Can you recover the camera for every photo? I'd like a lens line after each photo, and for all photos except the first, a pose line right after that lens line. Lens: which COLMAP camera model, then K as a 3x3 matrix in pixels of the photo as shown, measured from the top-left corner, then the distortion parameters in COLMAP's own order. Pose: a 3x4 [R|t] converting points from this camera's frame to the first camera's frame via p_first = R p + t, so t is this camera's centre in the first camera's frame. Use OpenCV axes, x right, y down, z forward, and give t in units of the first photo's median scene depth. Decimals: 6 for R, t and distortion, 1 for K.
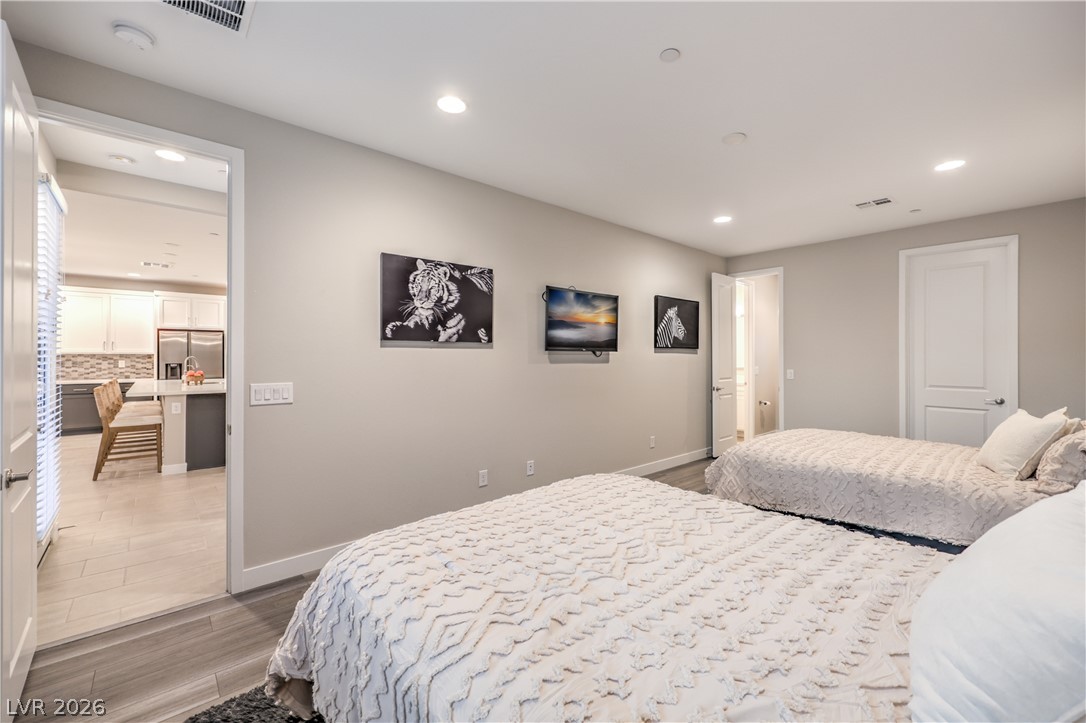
lens RADIAL K [[442.2, 0, 546.6], [0, 442.2, 355.2], [0, 0, 1]] dist [-0.001792, -0.000026]
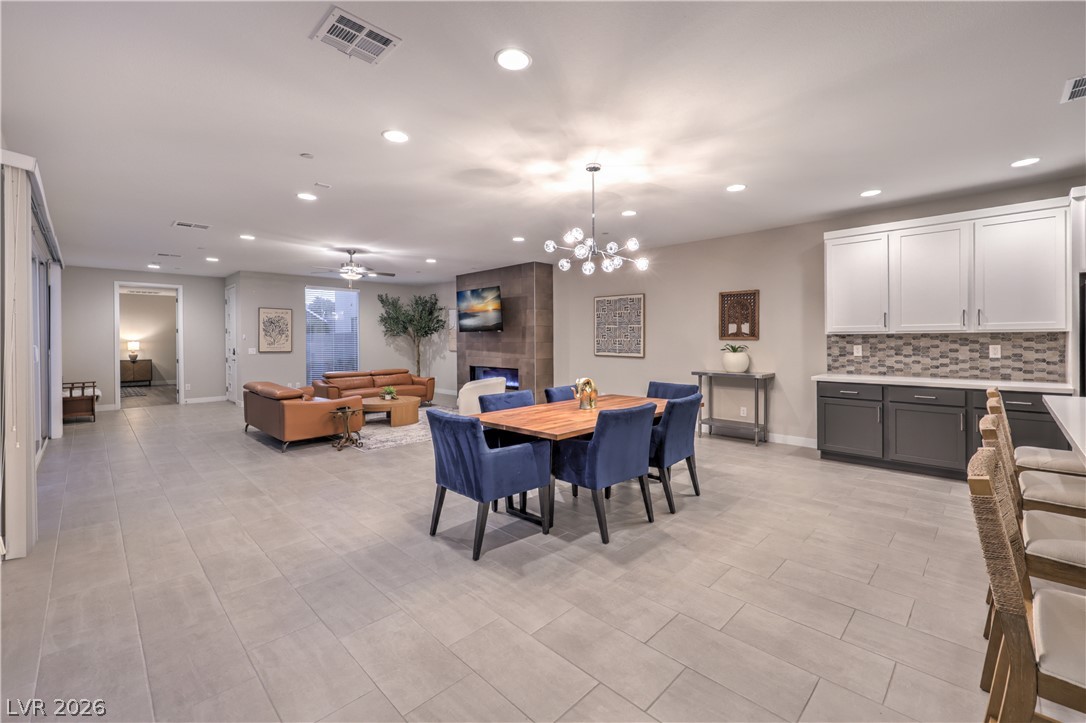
lens RADIAL K [[451.2, 0, 549.8], [0, 451.2, 344.3], [0, 0, 1]] dist [-0.001063, -0.000403]
pose [[0.056322, 0.010100, -0.998362, -0.465495], [0.012785, 0.999860, 0.010837, -0.001716], [0.998331, -0.013374, 0.056185, 0.449094]]
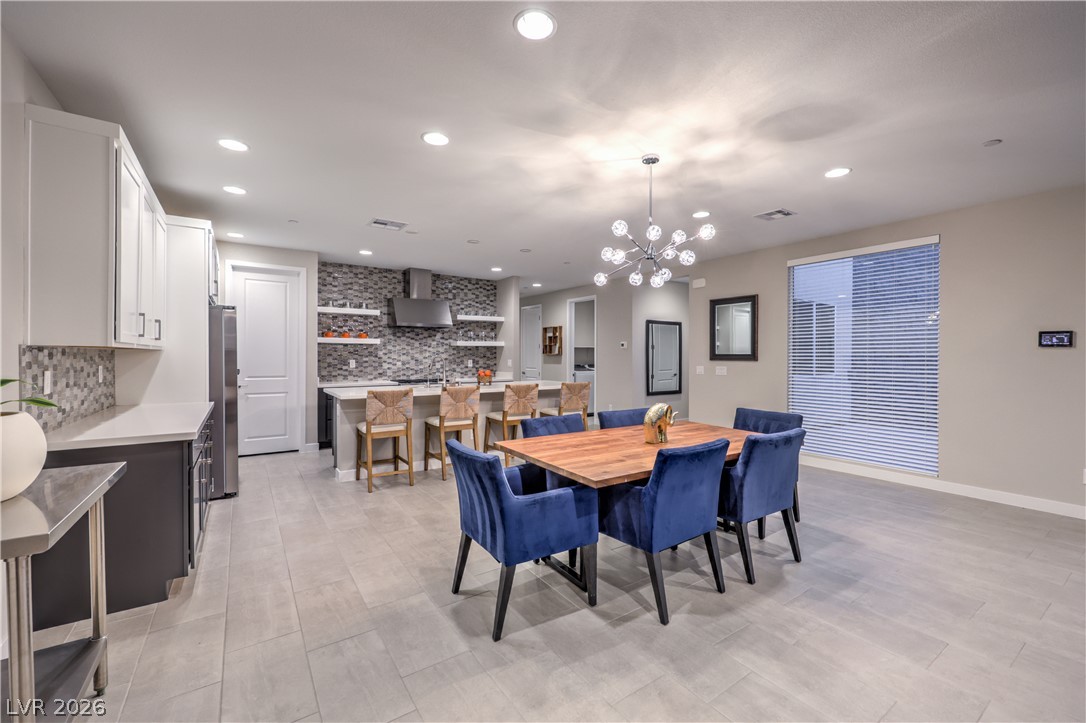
lens RADIAL K [[449.7, 0, 552.6], [0, 449.7, 356.9], [0, 0, 1]] dist [0.002487, 0.000029]
pose [[0.125984, -0.002266, 0.992030, -1.338847], [-0.007385, 0.999968, 0.003222, -0.000209], [-0.992005, -0.007732, 0.125963, 0.556899]]
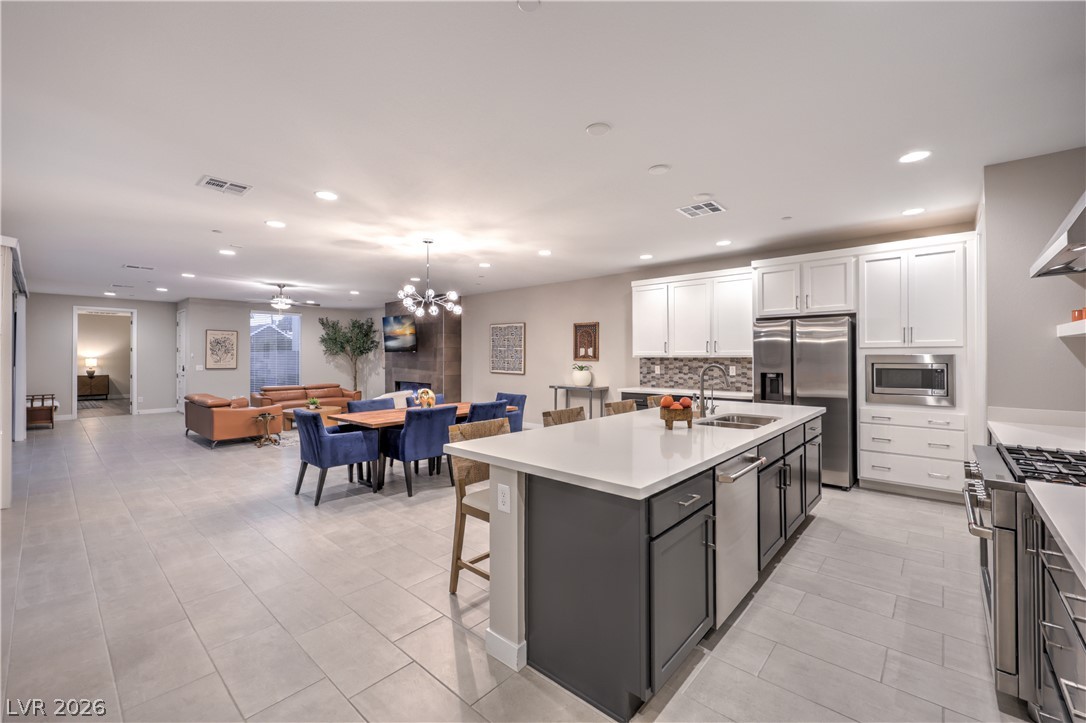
lens RADIAL K [[442.2, 0, 546.6], [0, 442.2, 355.2], [0, 0, 1]] dist [-0.001792, -0.000026]
pose [[0.108584, -0.003115, -0.994082, -0.265462], [0.007830, 0.999967, -0.002278, -0.007444], [0.994056, -0.007536, 0.108604, 0.623174]]
